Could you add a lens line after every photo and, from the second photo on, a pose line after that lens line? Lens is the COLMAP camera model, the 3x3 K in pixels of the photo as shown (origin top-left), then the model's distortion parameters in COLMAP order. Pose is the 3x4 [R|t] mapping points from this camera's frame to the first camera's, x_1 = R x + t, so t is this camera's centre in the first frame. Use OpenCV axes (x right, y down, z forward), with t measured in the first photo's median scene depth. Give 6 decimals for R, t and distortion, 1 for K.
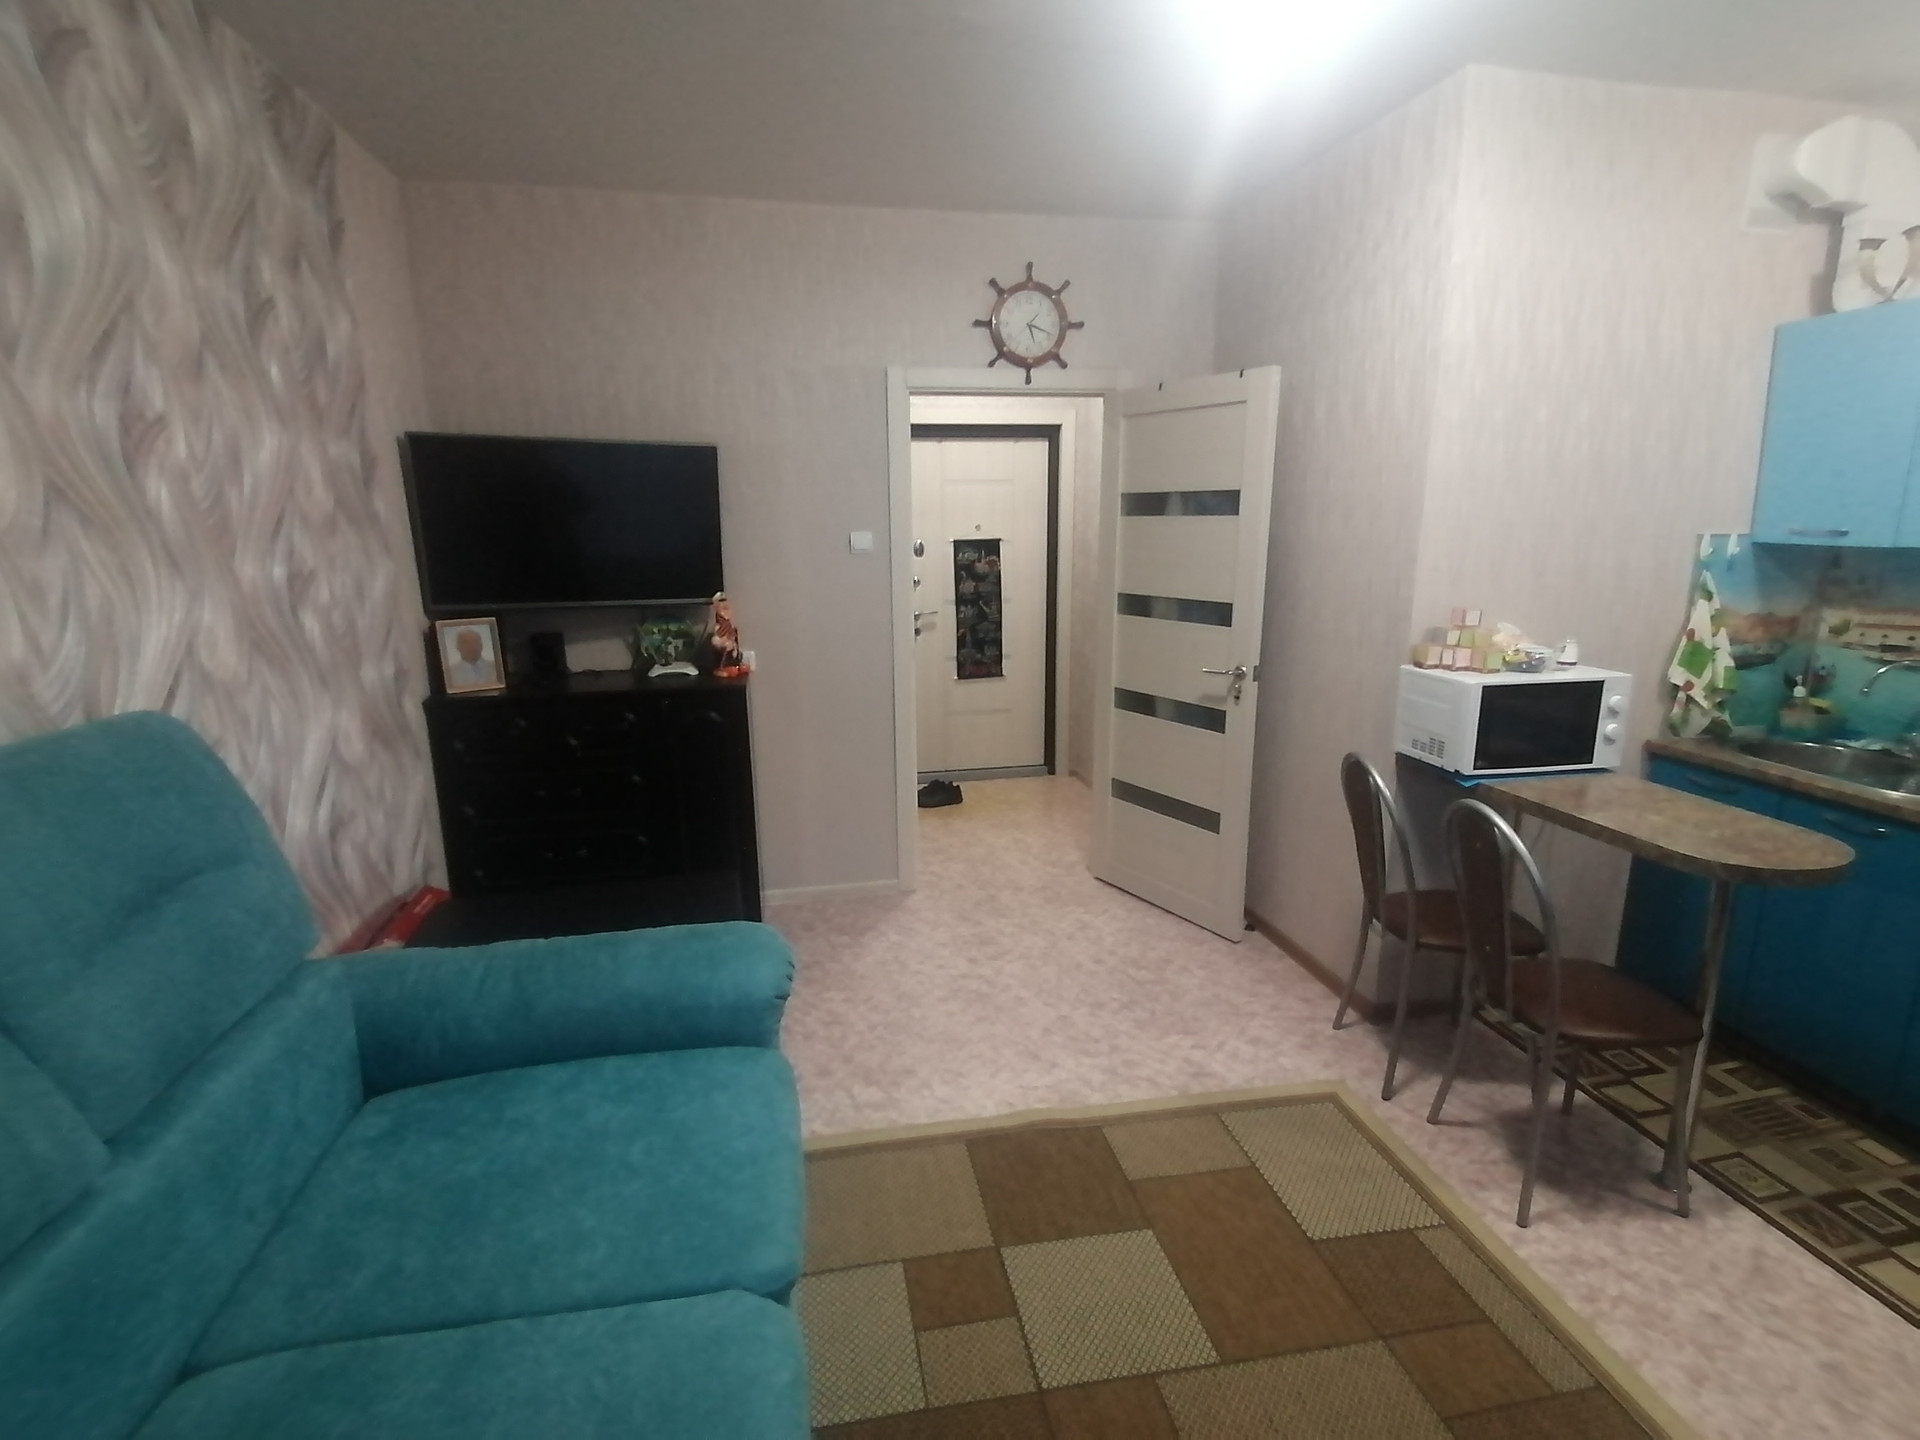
lens RADIAL K [[931.9, 0, 961.2], [0, 931.9, 716.0], [0, 0, 1]] dist [0.049638, -0.027038]
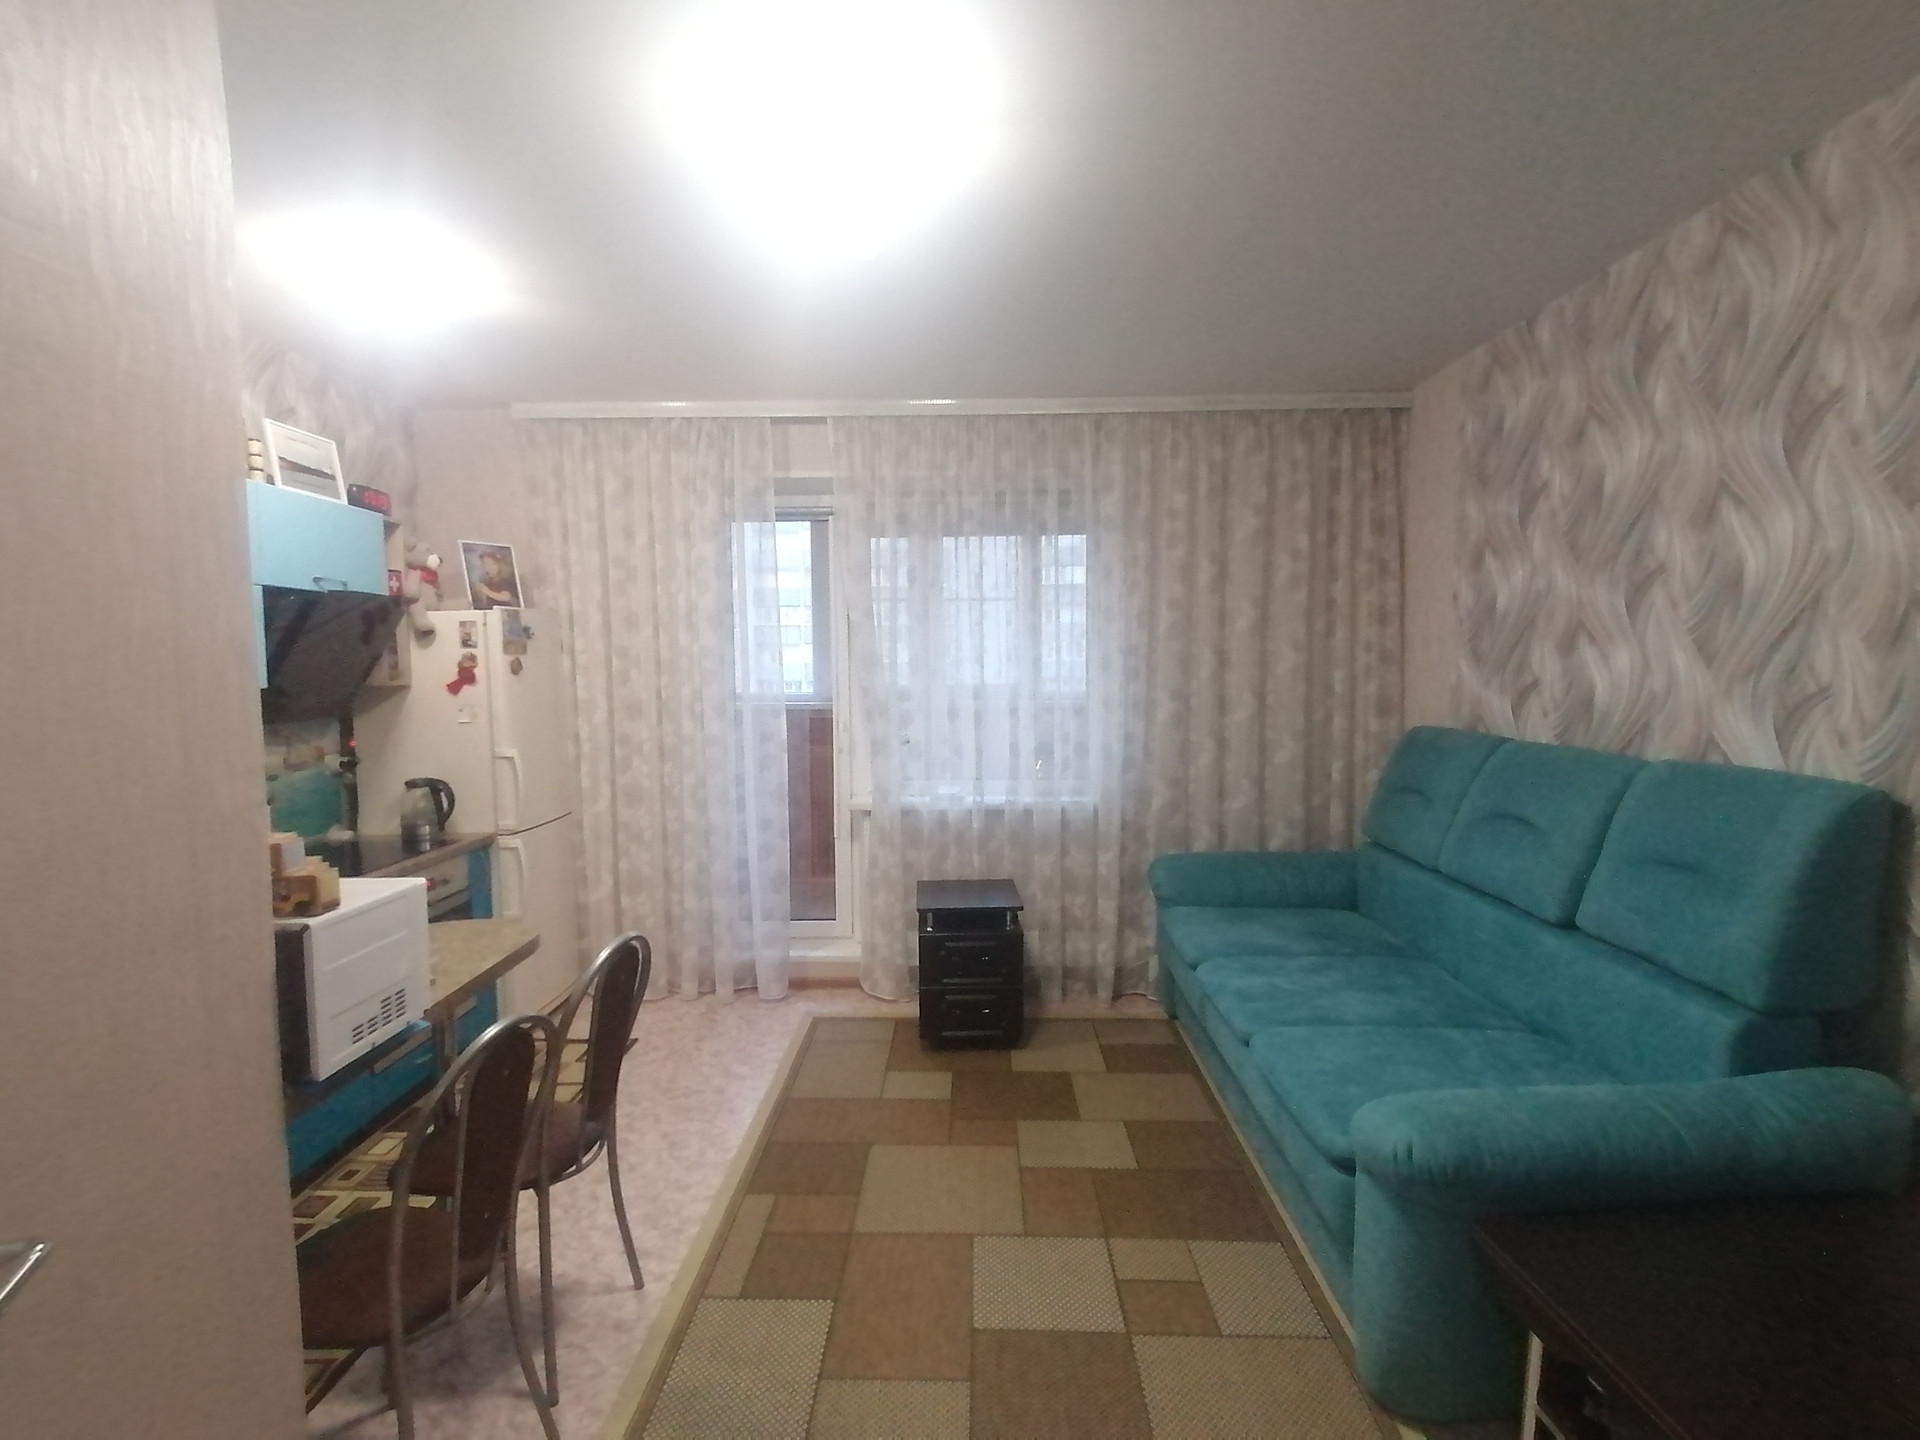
lens RADIAL K [[931.9, 0, 948.3], [0, 931.9, 727.1], [0, 0, 1]] dist [0.049638, -0.027038]
pose [[-0.974130, 0.005728, 0.225916, -0.006487], [0.067477, 0.961448, 0.266578, -0.260115], [-0.215679, 0.274926, -0.936962, 1.301498]]
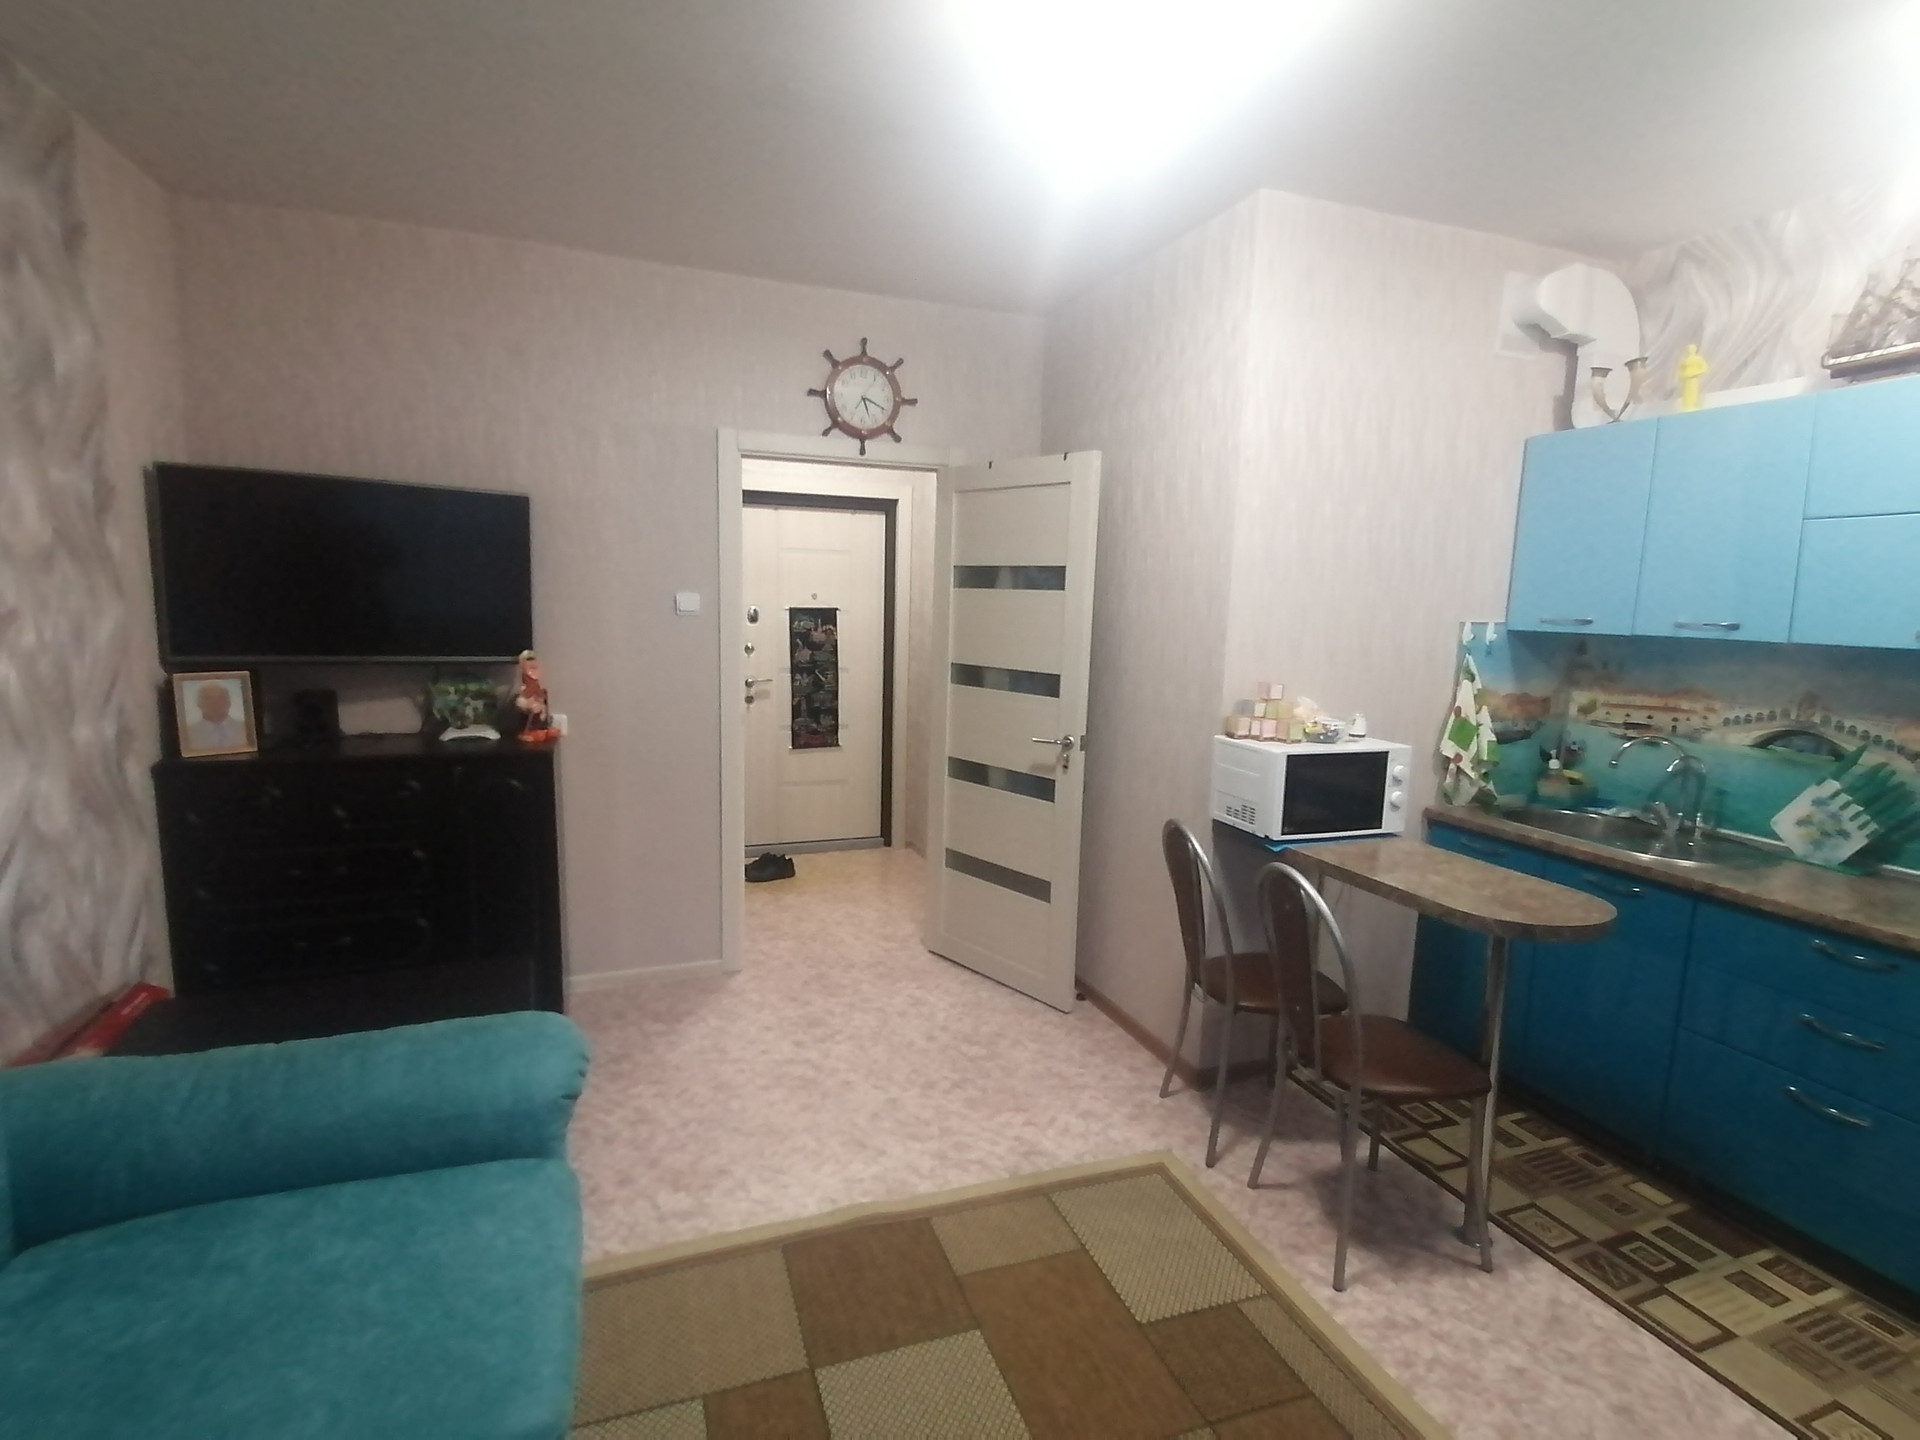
lens RADIAL K [[931.9, 0, 952.4], [0, 931.9, 713.6], [0, 0, 1]] dist [0.049638, -0.027038]
pose [[0.986507, 0.014297, 0.163091, 0.008842], [-0.001361, 0.996861, -0.079155, 0.004843], [-0.163711, 0.077866, 0.983431, 0.020731]]
